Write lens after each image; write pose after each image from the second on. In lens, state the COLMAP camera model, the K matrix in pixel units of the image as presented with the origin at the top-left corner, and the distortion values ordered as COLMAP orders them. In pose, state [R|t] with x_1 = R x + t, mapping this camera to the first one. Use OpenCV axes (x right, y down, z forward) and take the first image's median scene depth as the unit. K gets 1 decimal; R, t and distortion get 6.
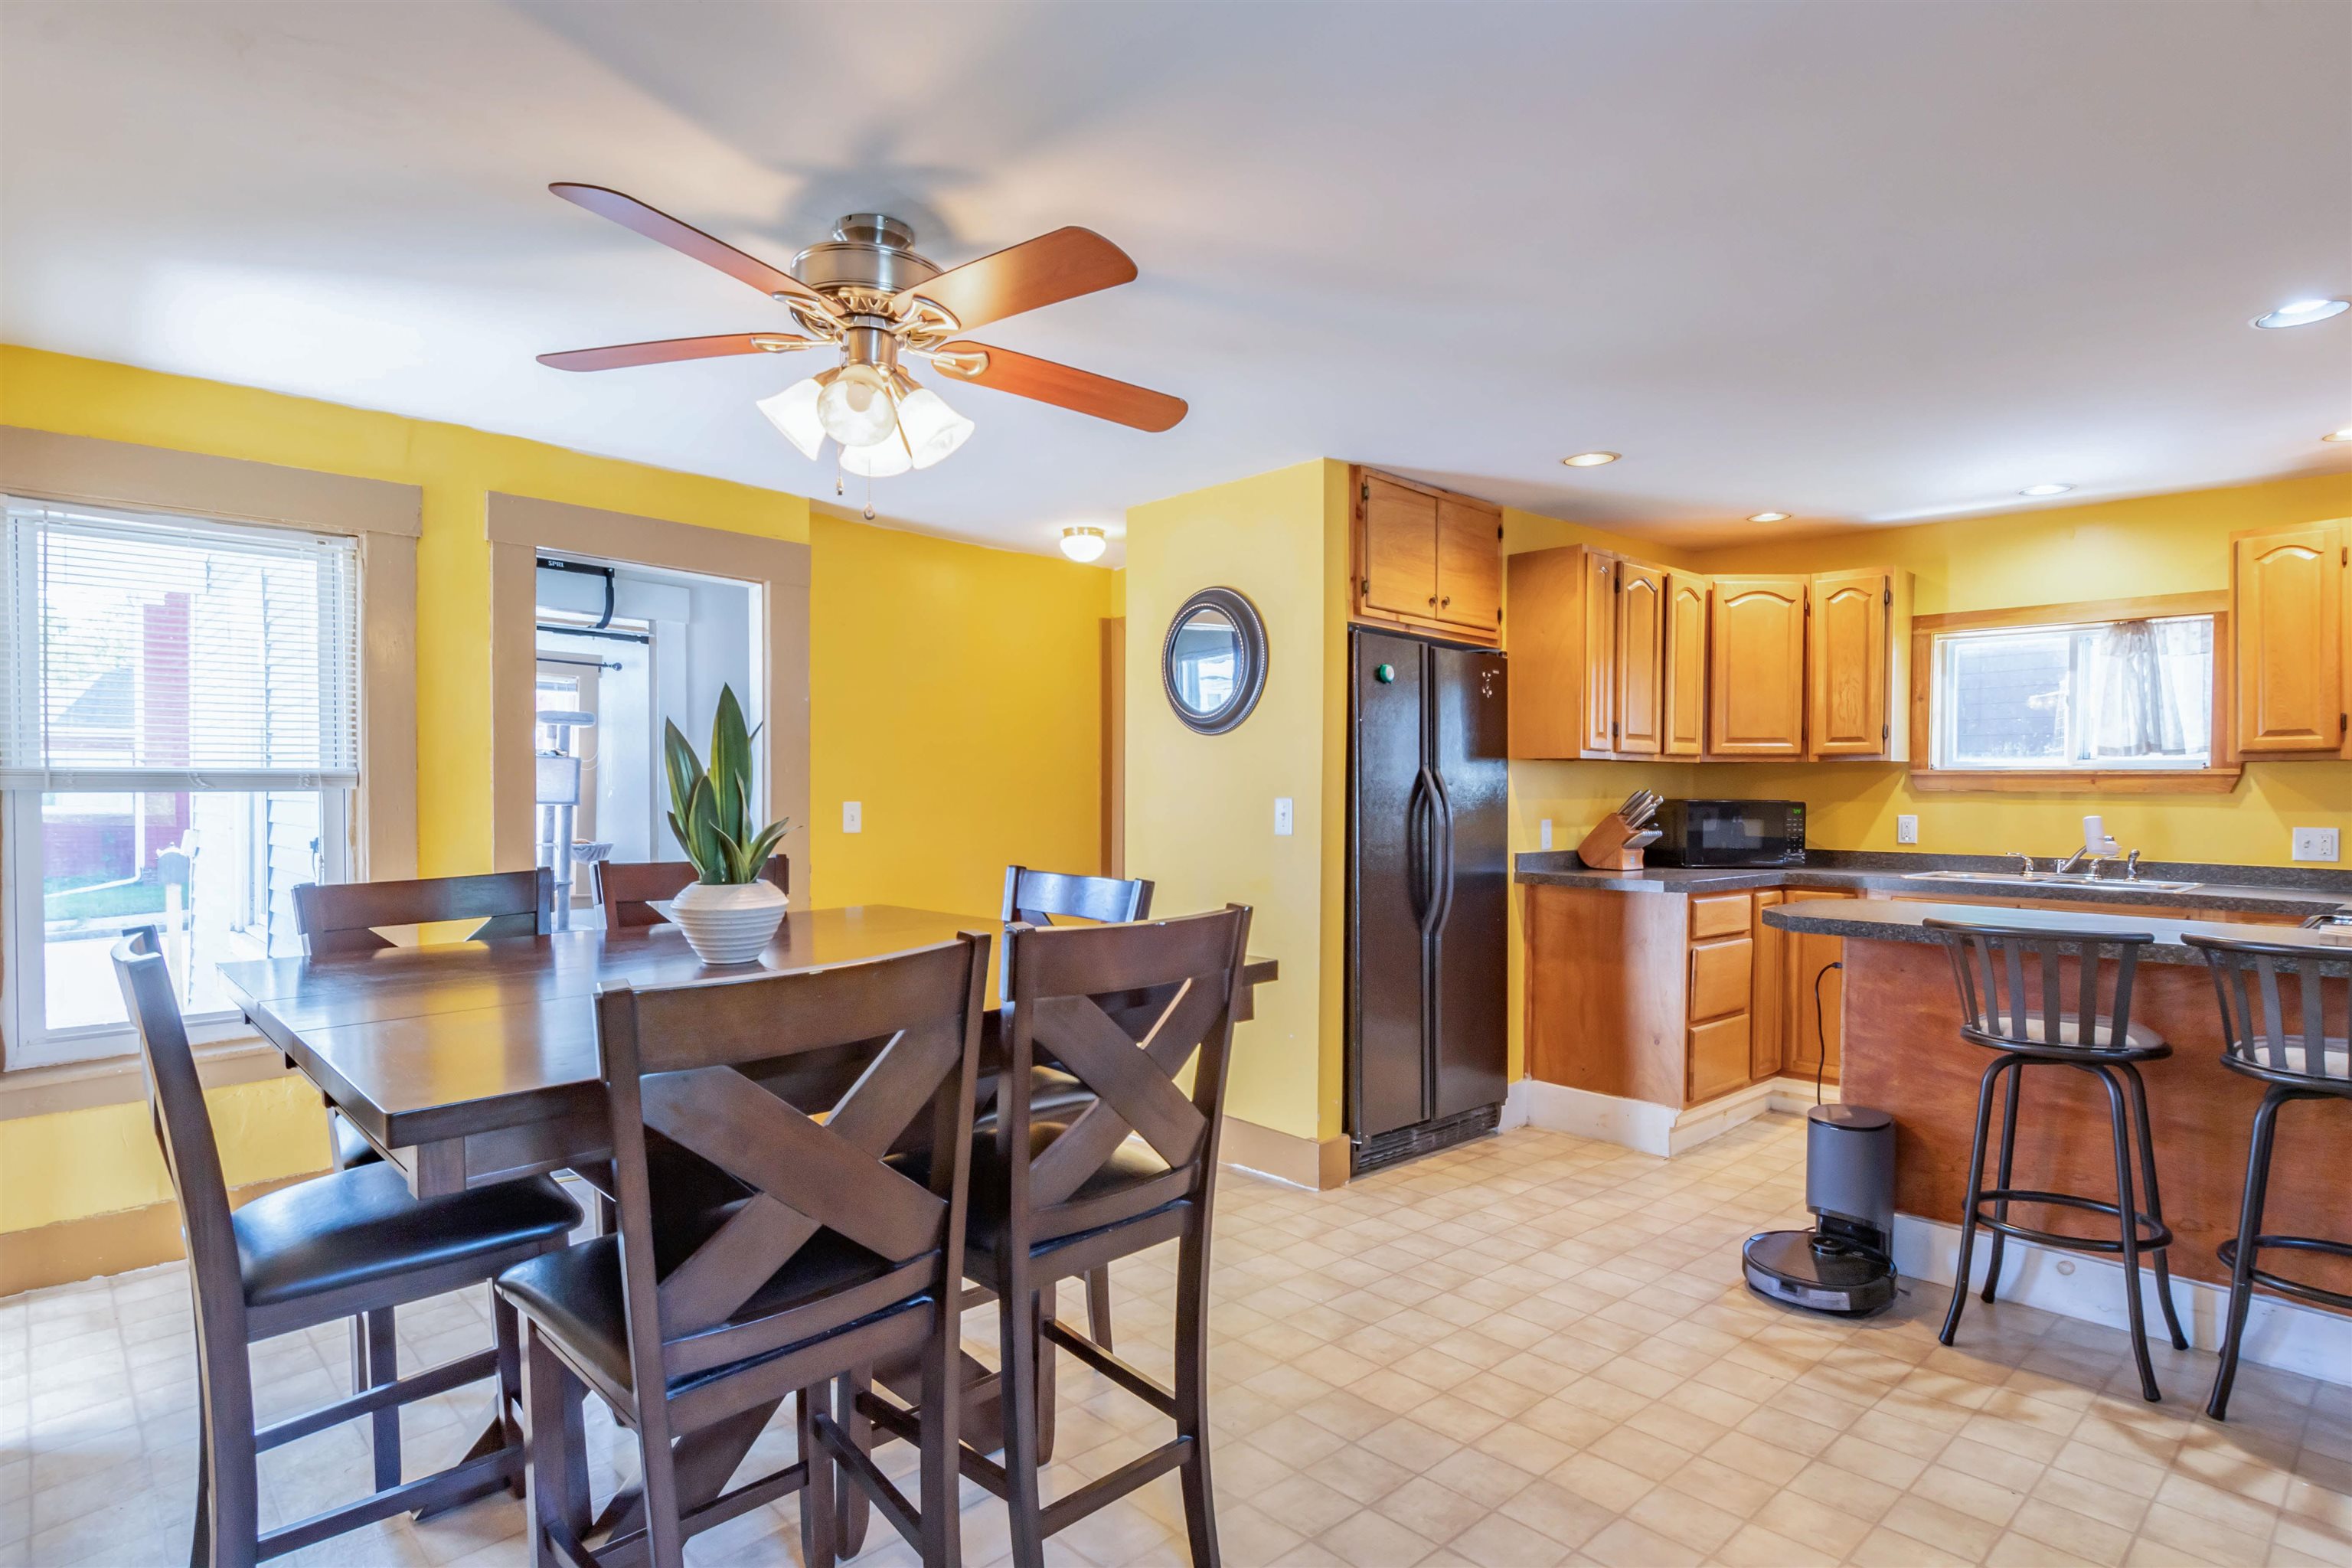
lens RADIAL K [[1264.5, 0, 1170.2], [0, 1264.5, 807.3], [0, 0, 1]] dist [-0.000267, -0.003538]
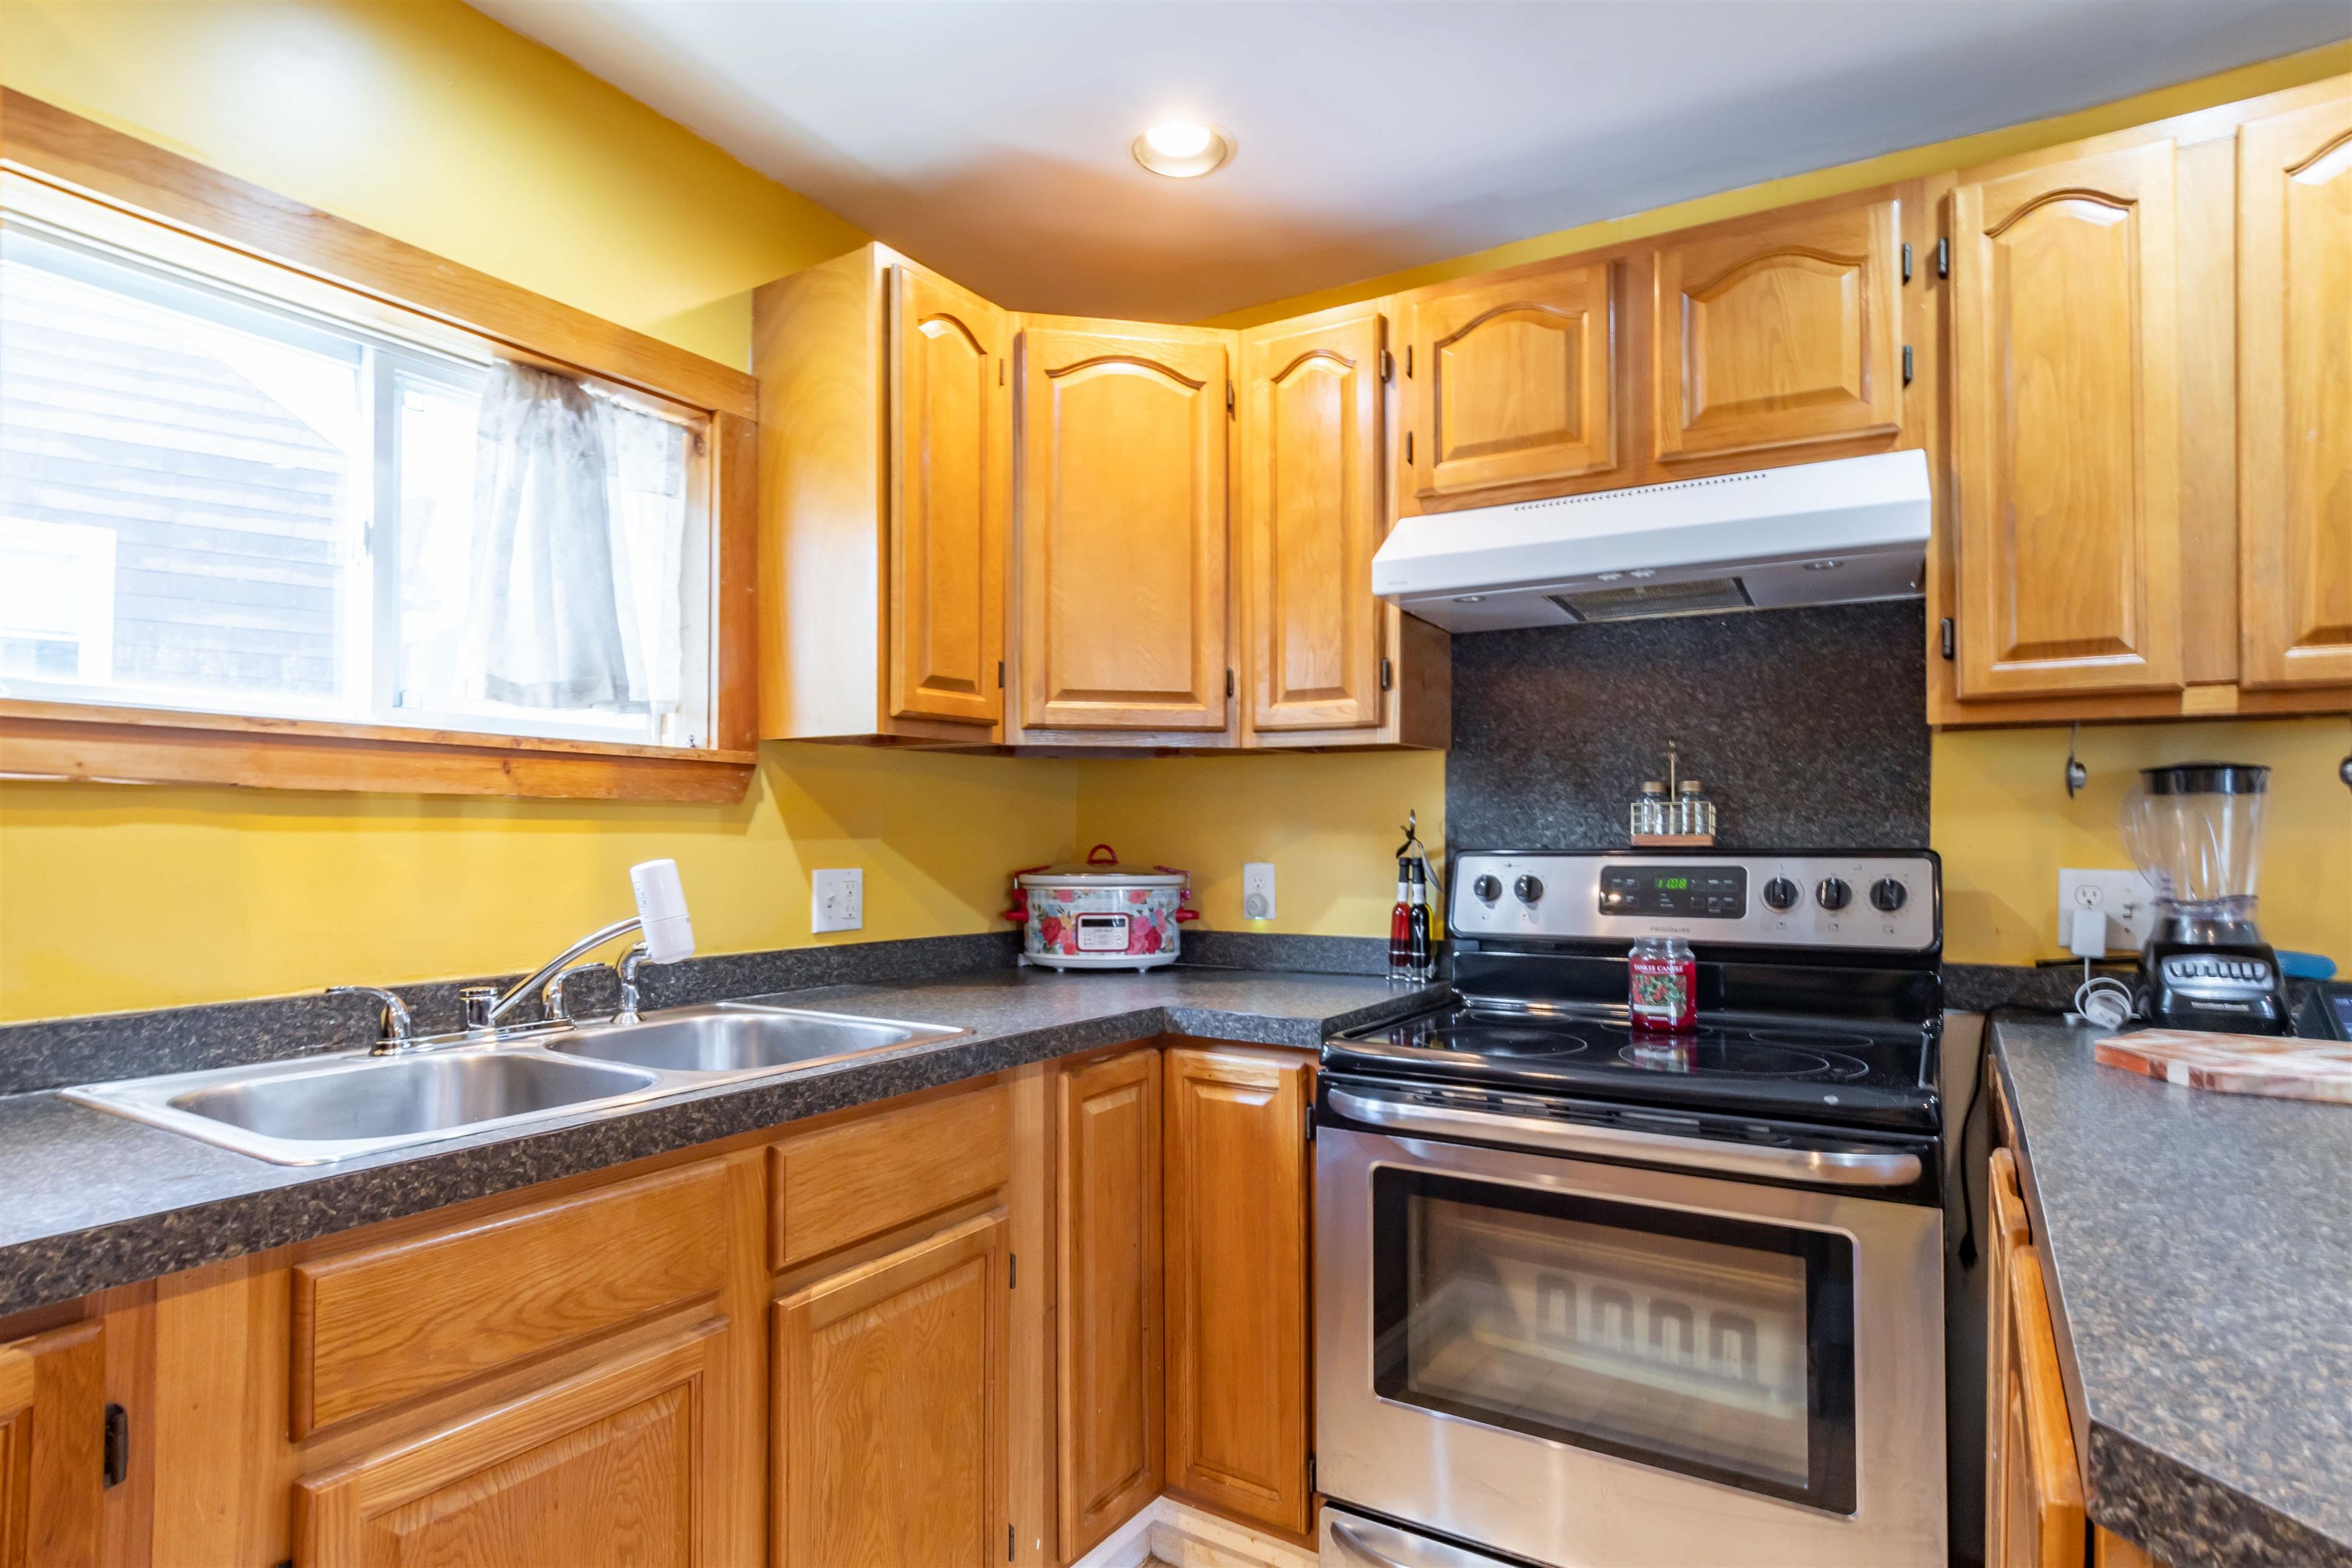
lens RADIAL K [[1226.6, 0, 1161.2], [0, 1226.6, 808.5], [0, 0, 1]] dist [0.002813, -0.002024]
pose [[-0.228965, 0.013903, 0.973335, 0.348861], [0.010818, 0.999873, -0.011737, -0.001876], [-0.973375, 0.007842, -0.229086, 0.932927]]
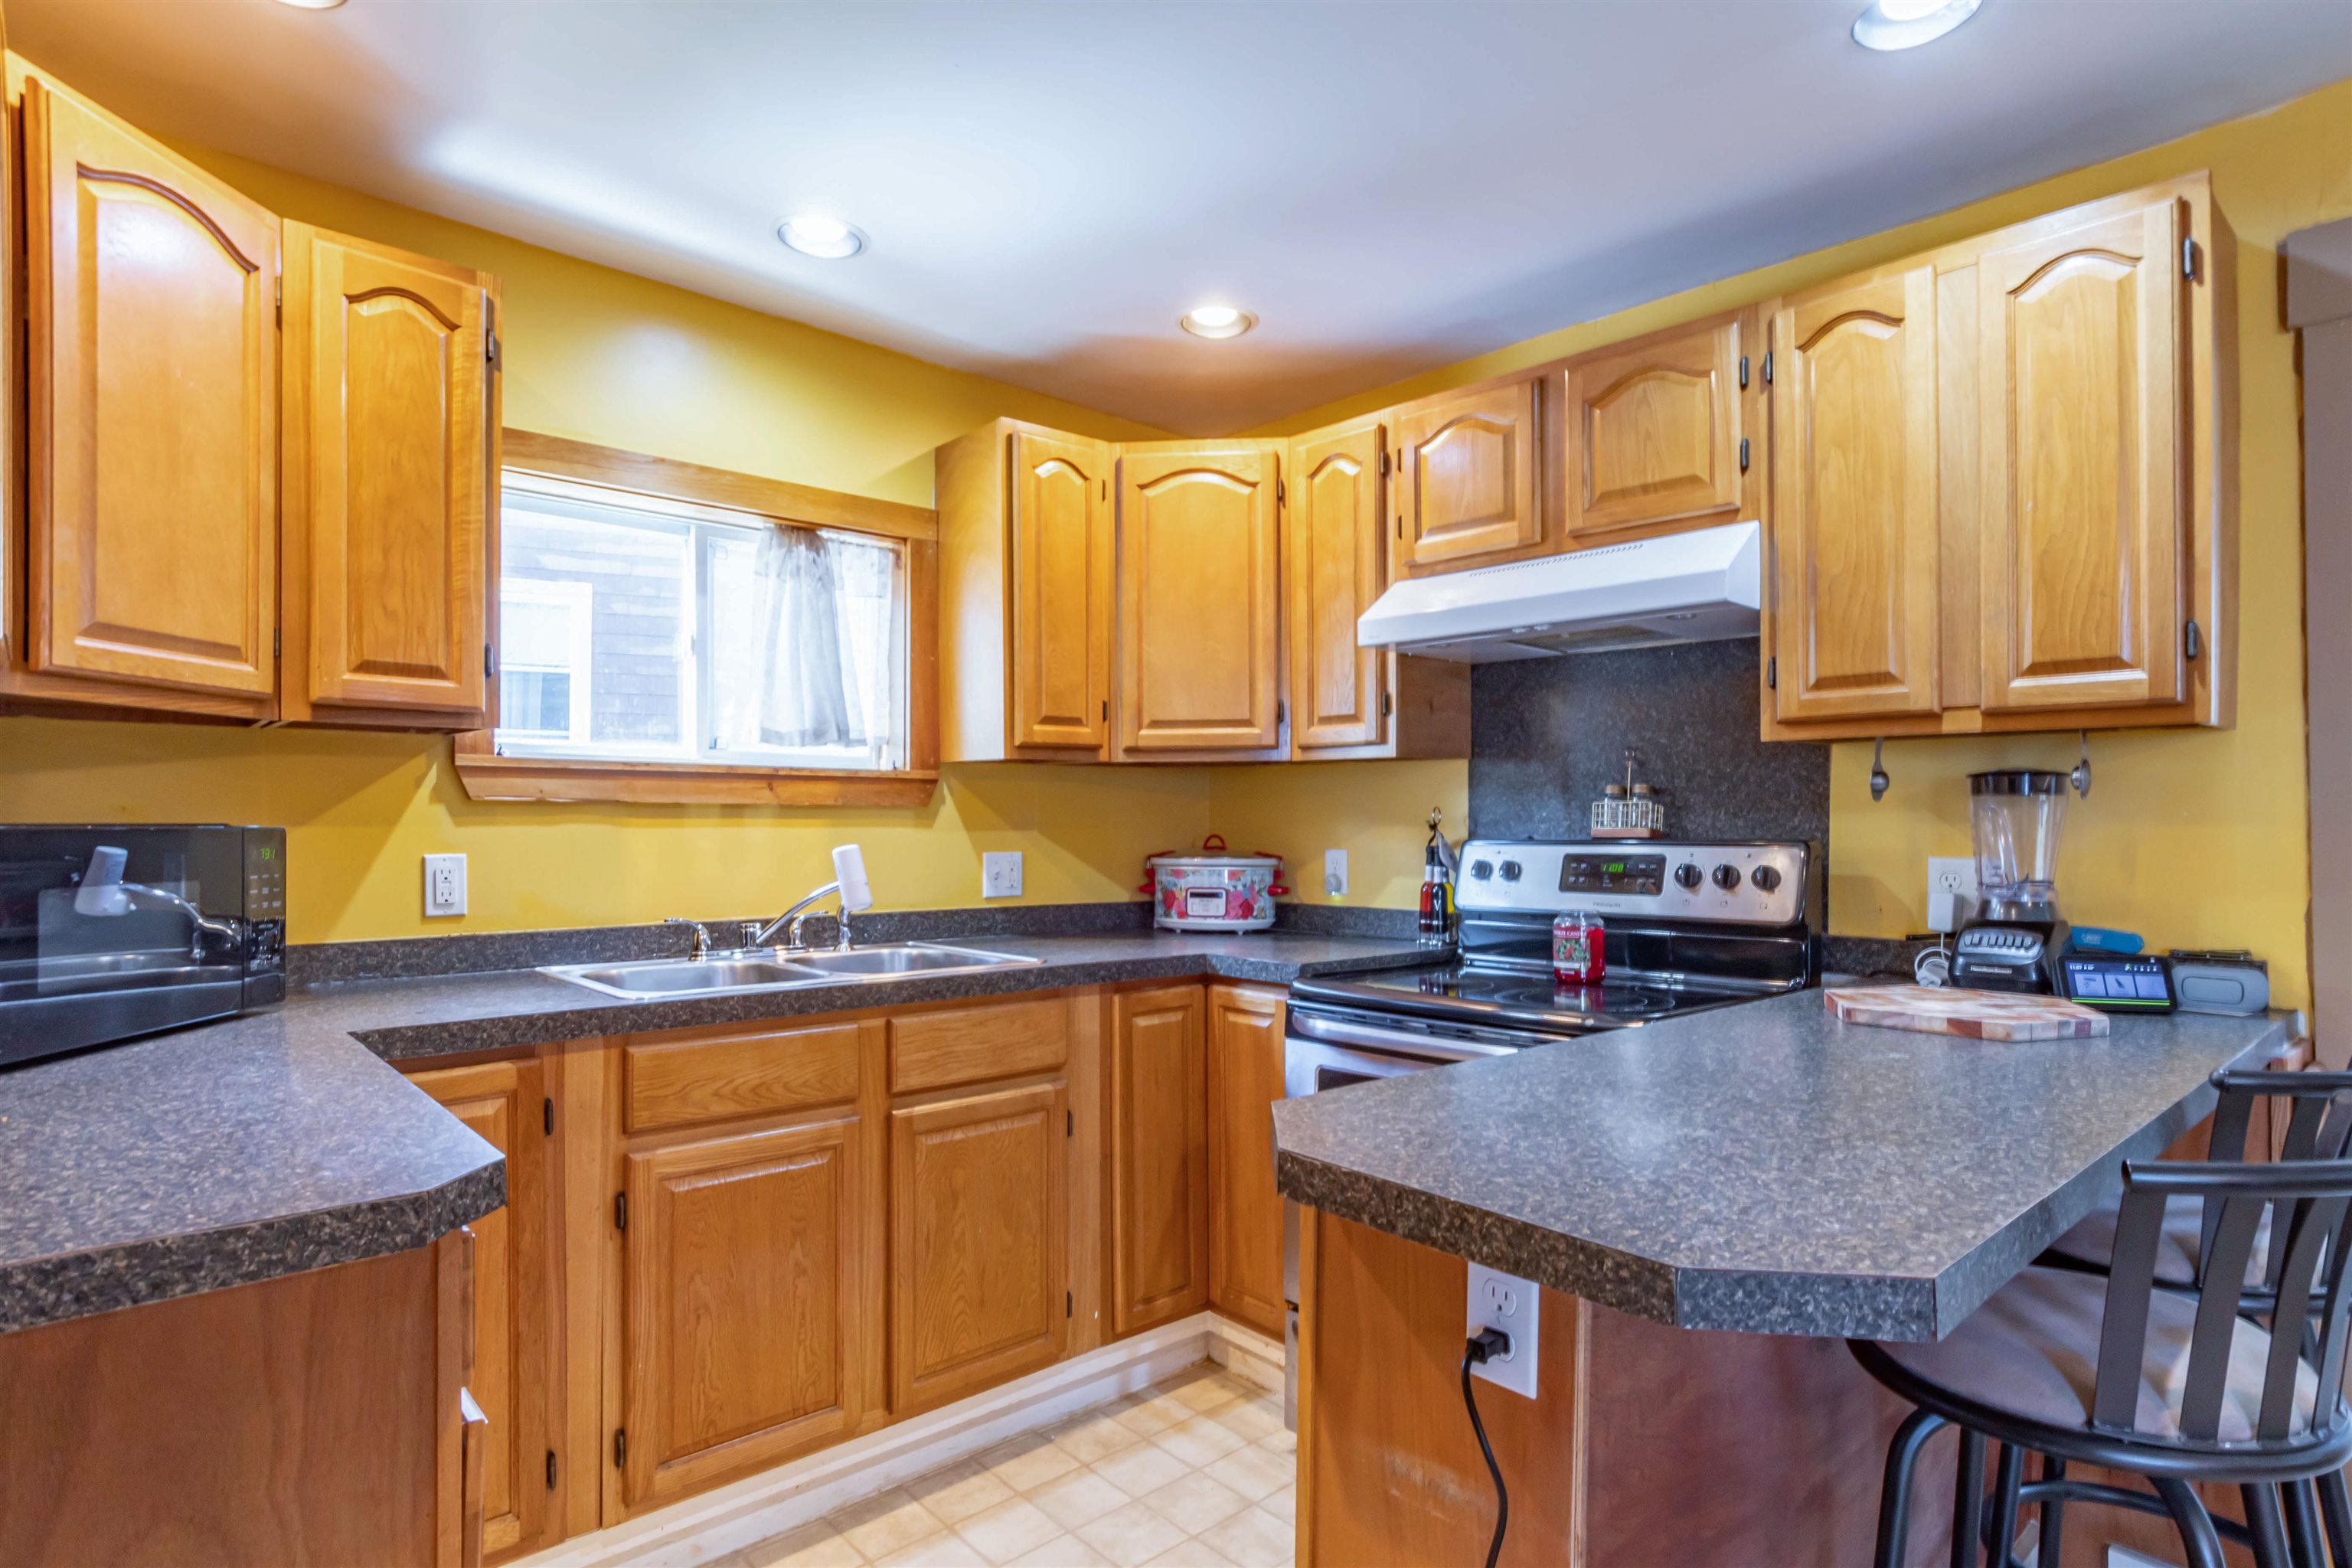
lens RADIAL K [[1226.6, 0, 1161.2], [0, 1226.6, 808.5], [0, 0, 1]] dist [0.002813, -0.002024]
pose [[0.048092, 0.003673, 0.998836, 0.176348], [0.014634, 0.999883, -0.004381, -0.005025], [-0.998736, 0.014828, 0.048033, 0.824438]]
